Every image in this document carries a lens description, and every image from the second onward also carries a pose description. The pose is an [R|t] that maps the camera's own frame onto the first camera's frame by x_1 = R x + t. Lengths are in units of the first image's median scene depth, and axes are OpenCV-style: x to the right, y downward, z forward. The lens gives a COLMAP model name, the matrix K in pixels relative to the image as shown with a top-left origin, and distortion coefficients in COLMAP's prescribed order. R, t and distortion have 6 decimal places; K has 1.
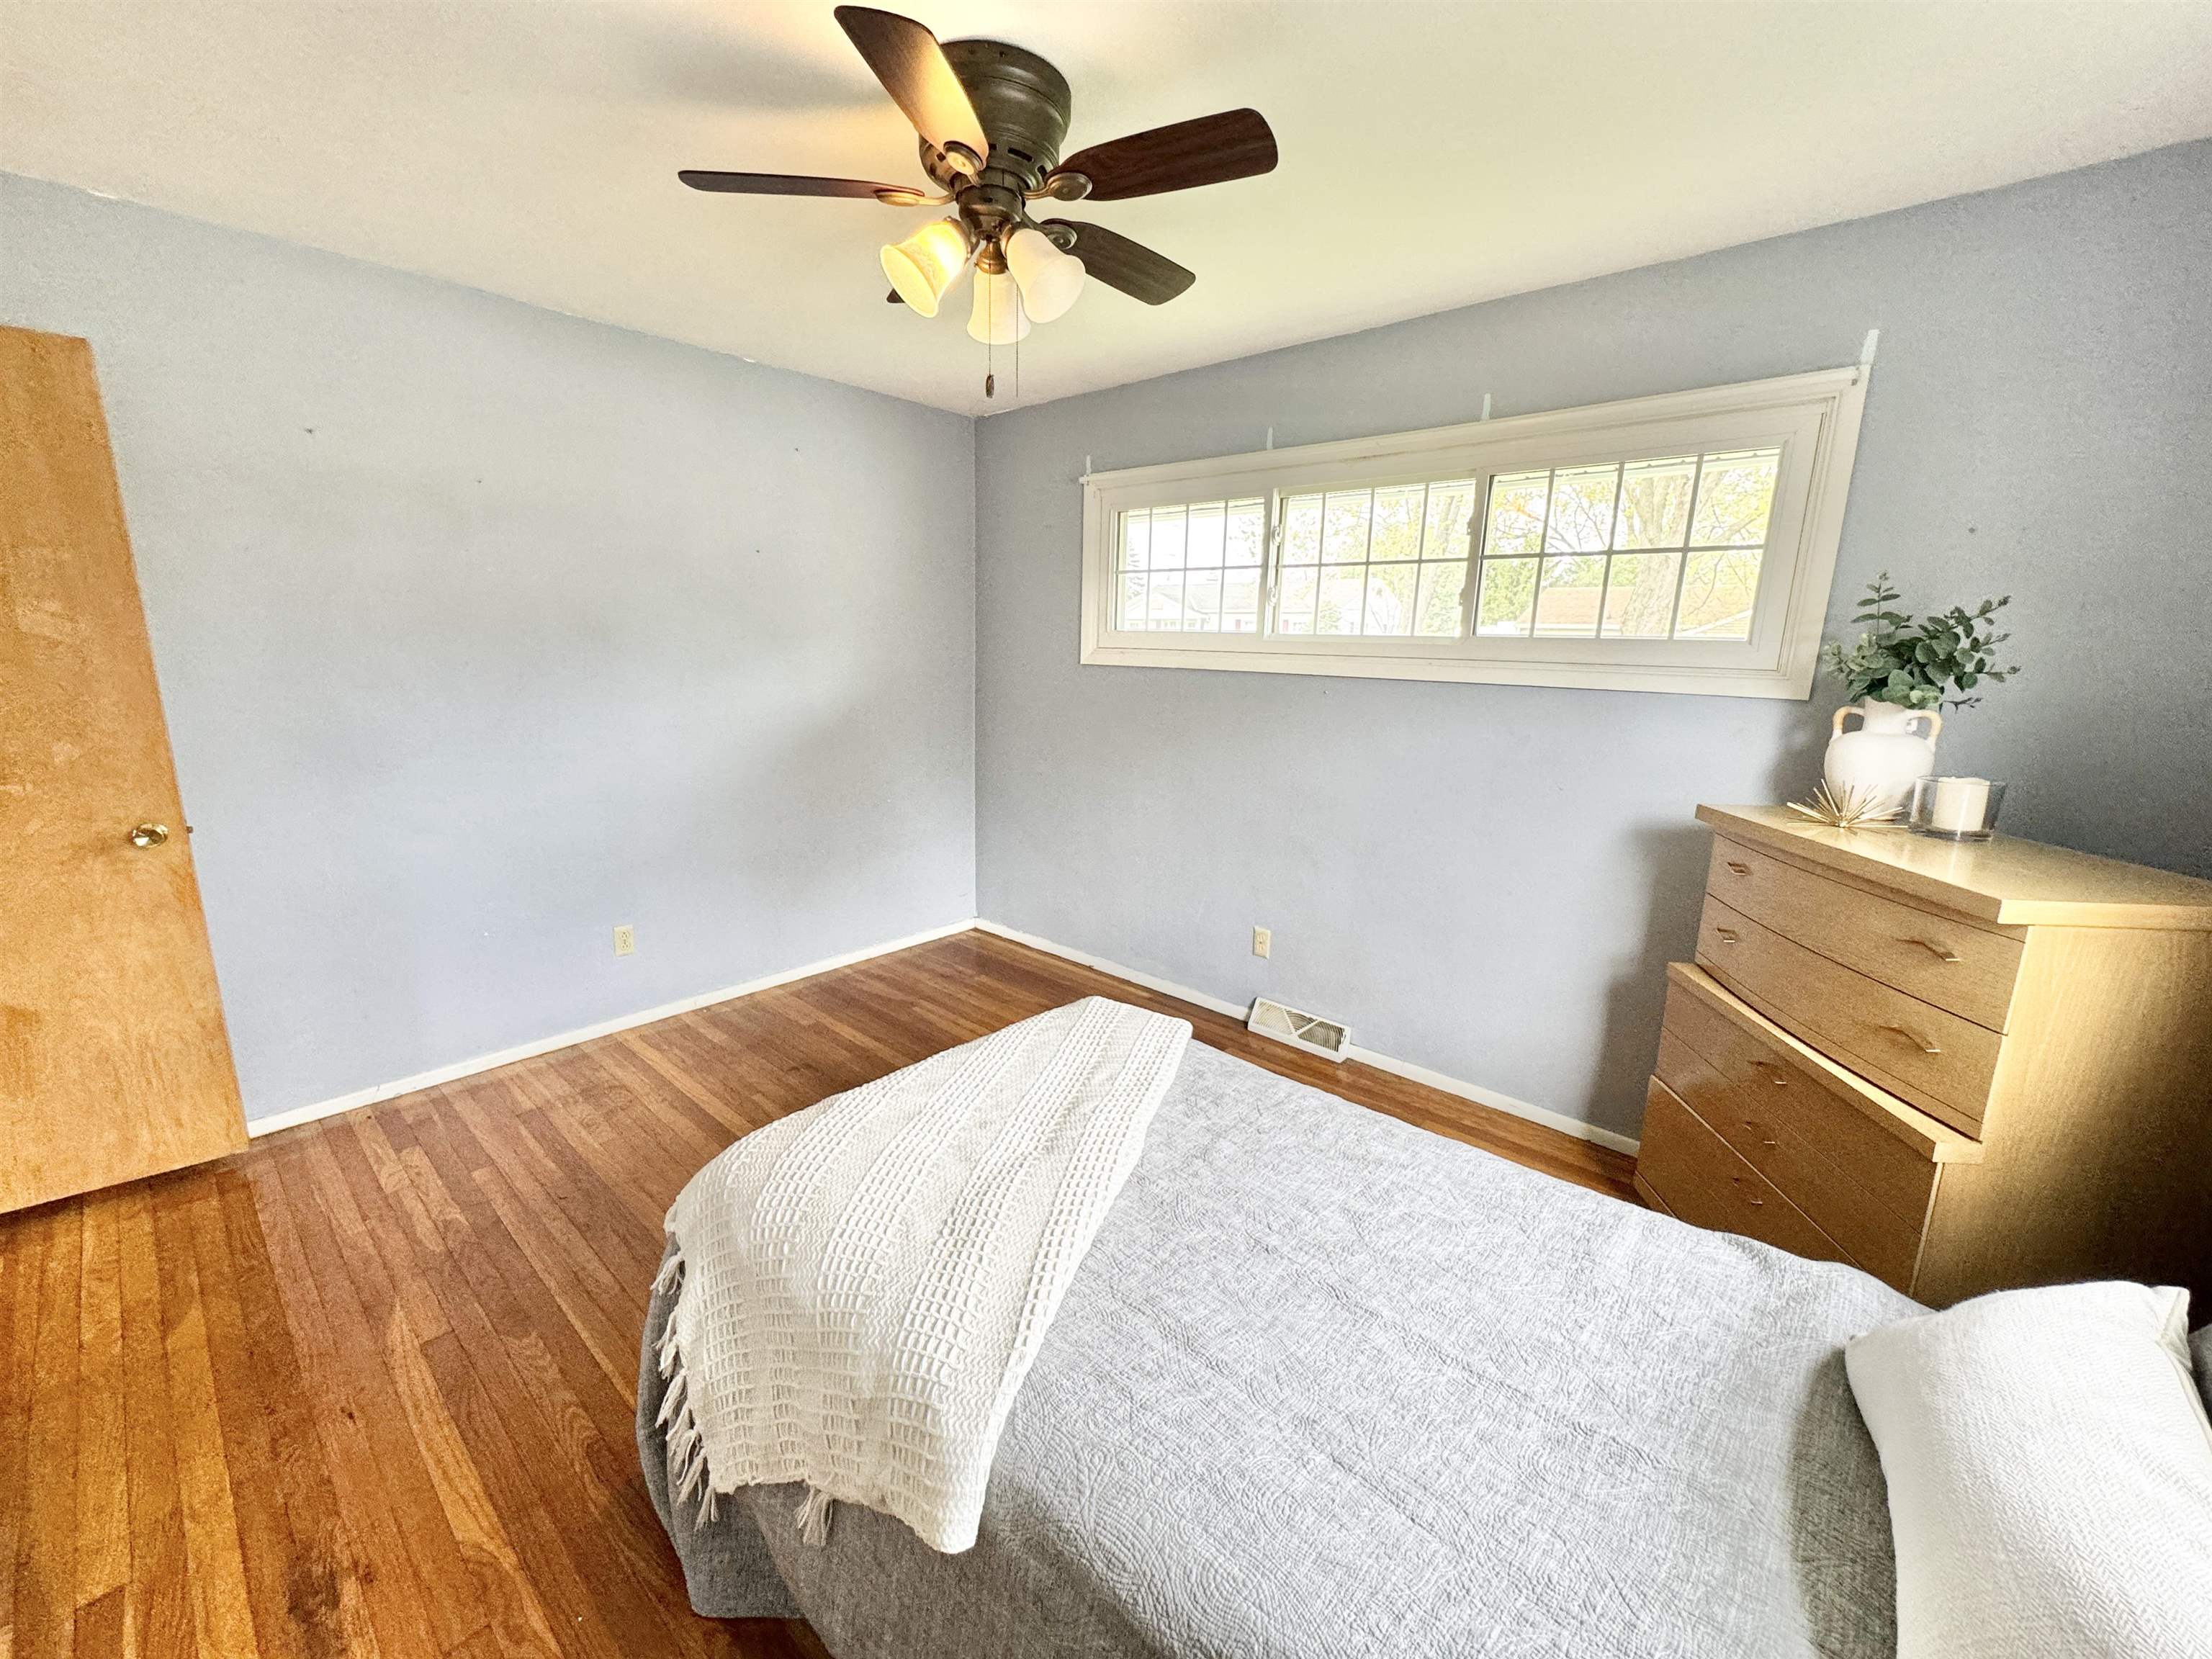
lens RADIAL K [[879.7, 0, 1108.4], [0, 879.7, 830.6], [0, 0, 1]] dist [-0.002523, -0.000094]
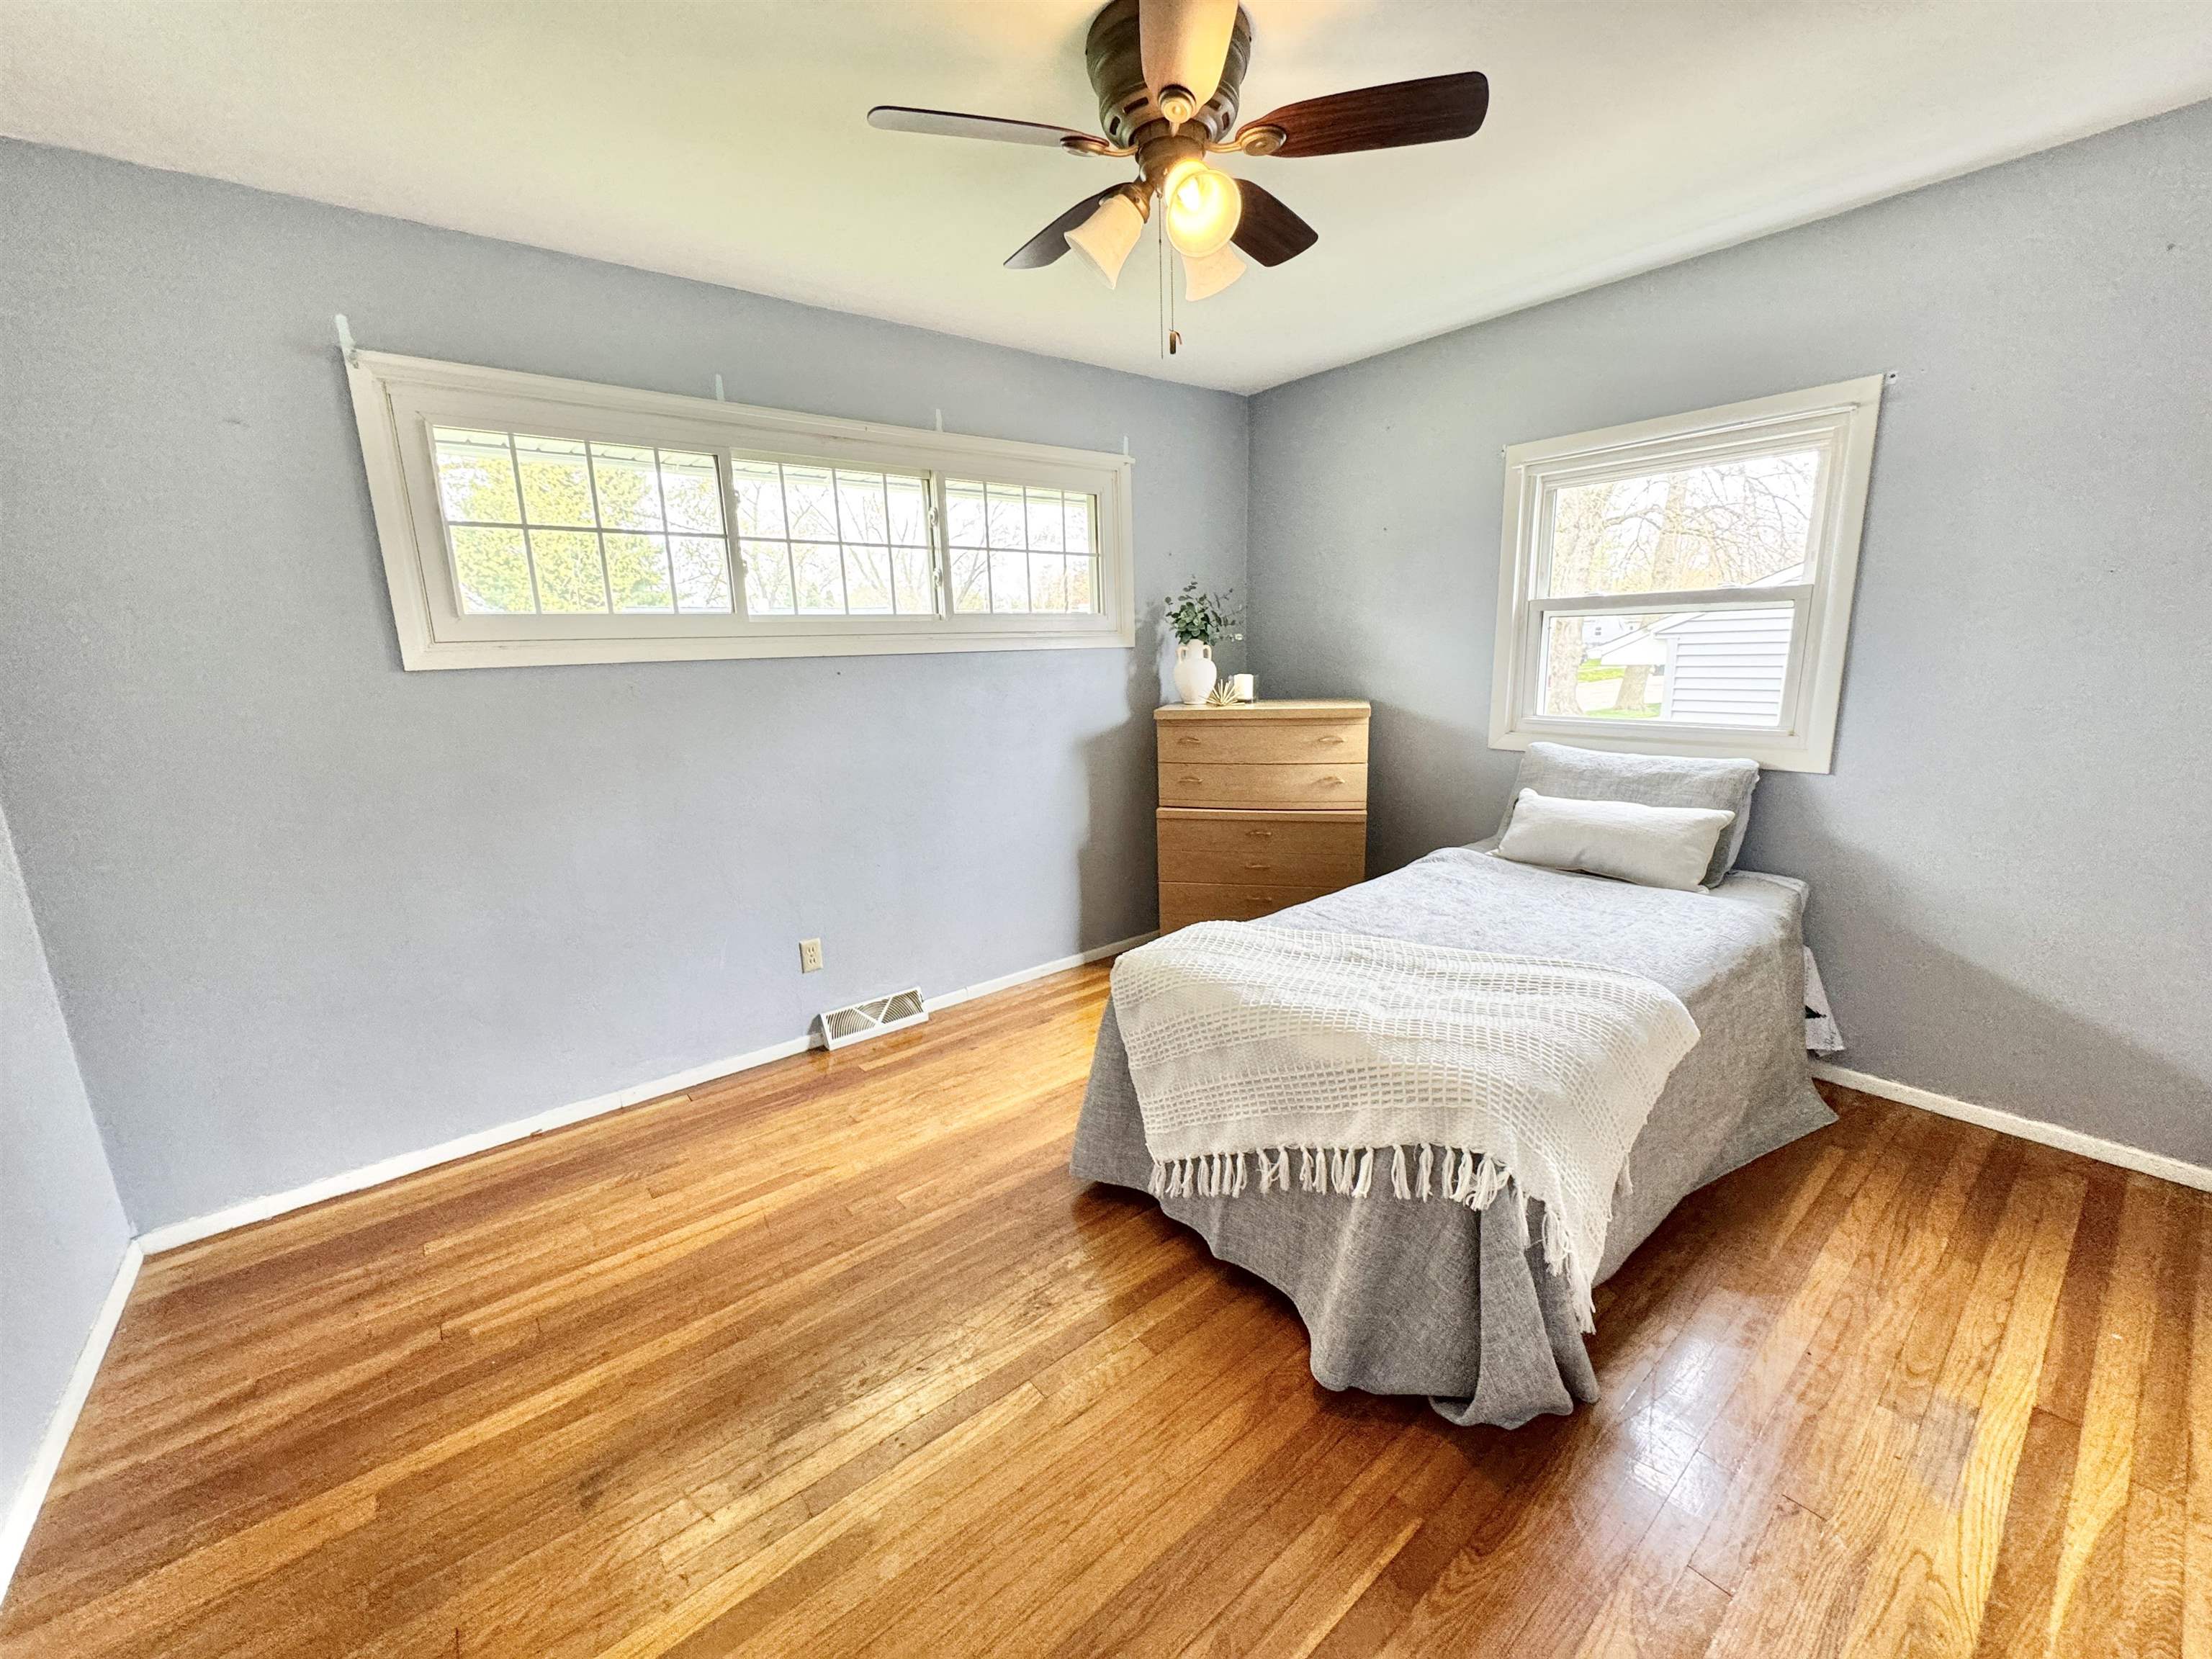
lens RADIAL K [[896.6, 0, 1142.8], [0, 896.6, 812.2], [0, 0, 1]] dist [-0.000423, 0.000060]
pose [[0.144446, -0.226332, 0.963280, -0.697489], [0.229165, 0.954675, 0.189946, -0.121913], [-0.962610, 0.193313, 0.189766, 0.516640]]
